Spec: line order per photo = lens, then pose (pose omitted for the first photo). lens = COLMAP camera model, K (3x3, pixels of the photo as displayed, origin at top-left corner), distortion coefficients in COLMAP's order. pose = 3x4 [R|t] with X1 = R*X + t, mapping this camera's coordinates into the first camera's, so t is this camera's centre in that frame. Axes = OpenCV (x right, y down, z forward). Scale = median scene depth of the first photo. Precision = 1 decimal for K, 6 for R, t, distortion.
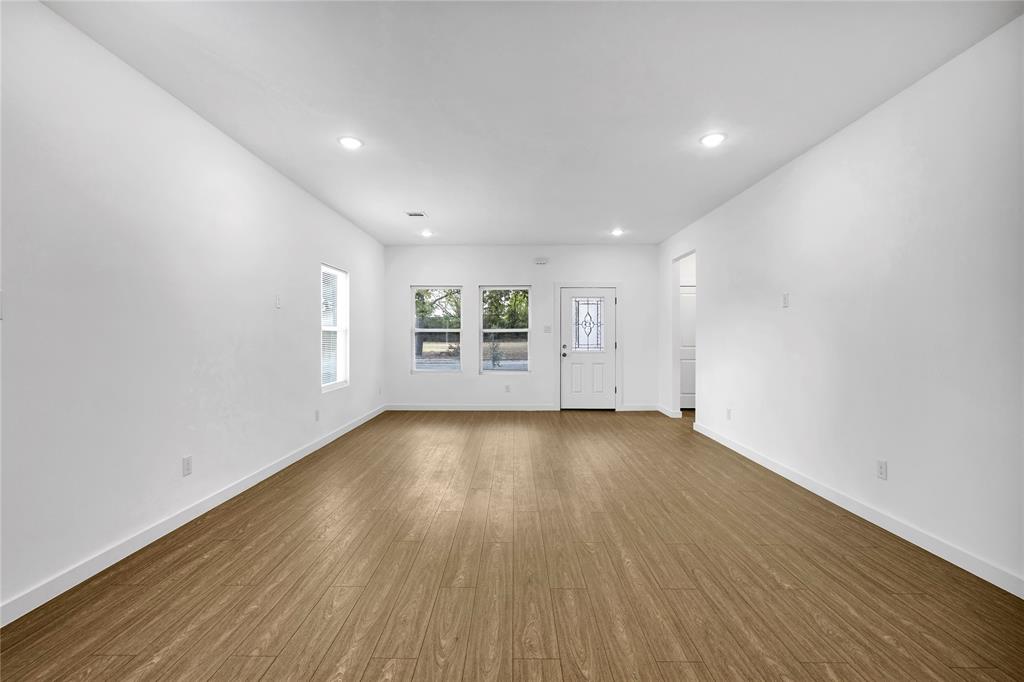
lens RADIAL K [[475.6, 0, 507.7], [0, 475.6, 340.3], [0, 0, 1]] dist [0.001895, -0.000118]
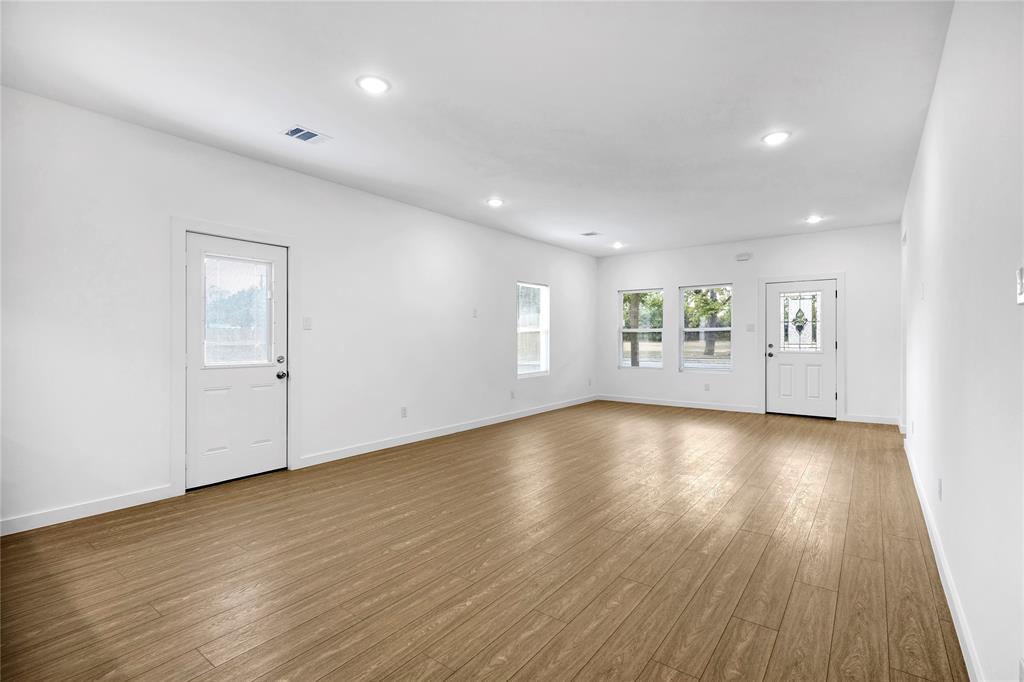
lens RADIAL K [[475.6, 0, 507.7], [0, 475.6, 340.3], [0, 0, 1]] dist [0.001895, -0.000118]
pose [[0.800426, 0.001561, -0.599430, 0.268265], [-0.000418, 0.999998, 0.002046, 0.000517], [0.599432, -0.001387, 0.800425, -0.062140]]
